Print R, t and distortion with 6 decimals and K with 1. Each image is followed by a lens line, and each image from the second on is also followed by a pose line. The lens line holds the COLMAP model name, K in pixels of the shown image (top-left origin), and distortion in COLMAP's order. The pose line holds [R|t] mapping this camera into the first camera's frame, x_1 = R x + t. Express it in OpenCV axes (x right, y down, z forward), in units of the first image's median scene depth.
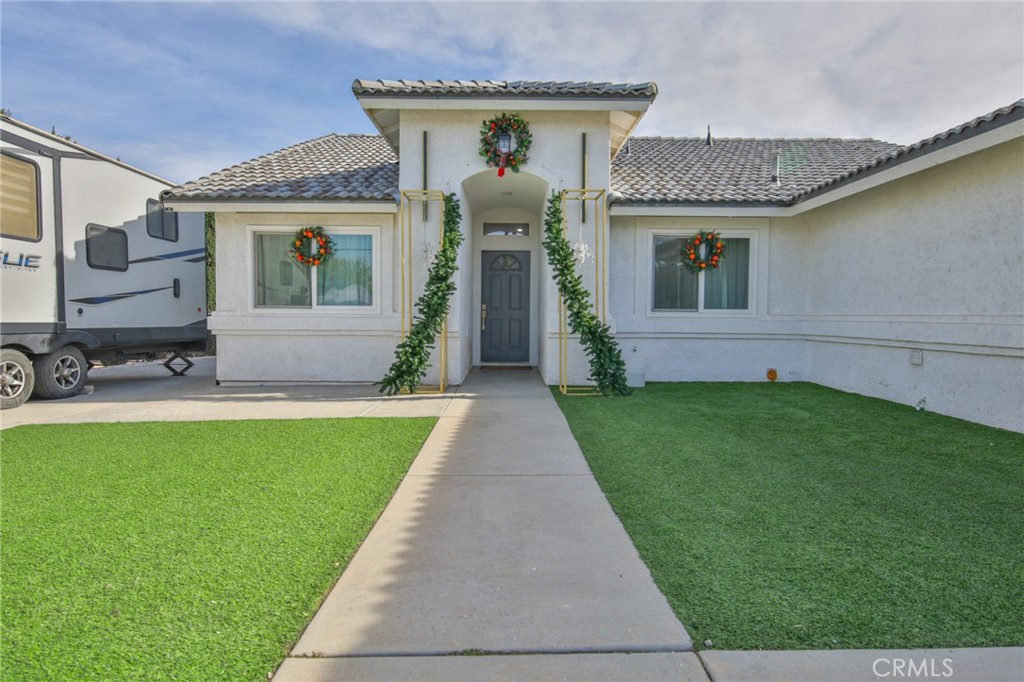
lens RADIAL K [[571.7, 0, 512.0], [0, 571.7, 341.0], [0, 0, 1]] dist [0.002308, 0.000514]
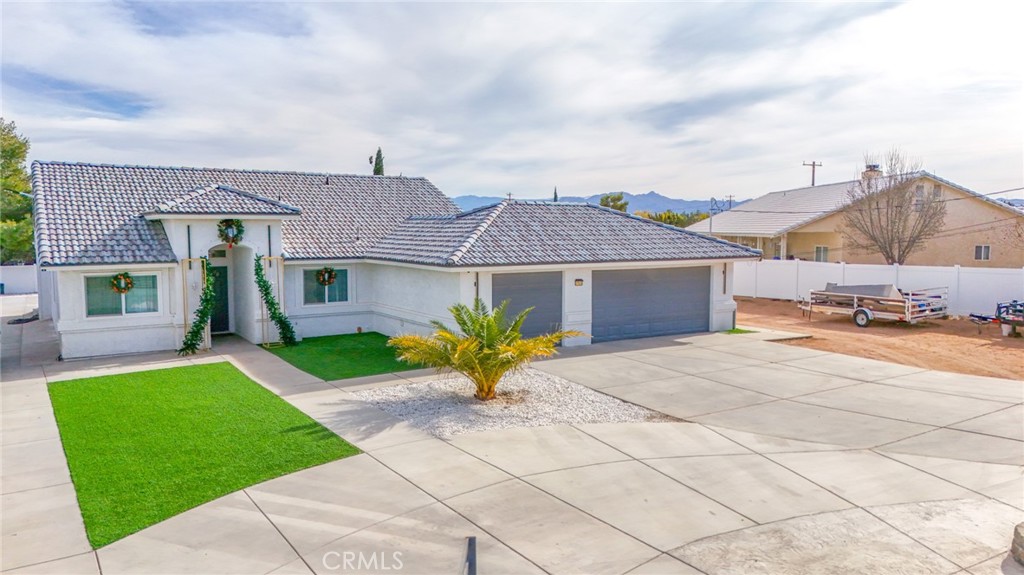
lens RADIAL K [[737.8, 0, 547.3], [0, 737.8, 283.6], [0, 0, 1]] dist [0.003697, -0.064844]
pose [[0.823167, -0.050983, 0.565506, -0.579632], [0.032362, 0.998554, 0.042918, -0.227715], [-0.566877, -0.017028, 0.823627, -1.841250]]
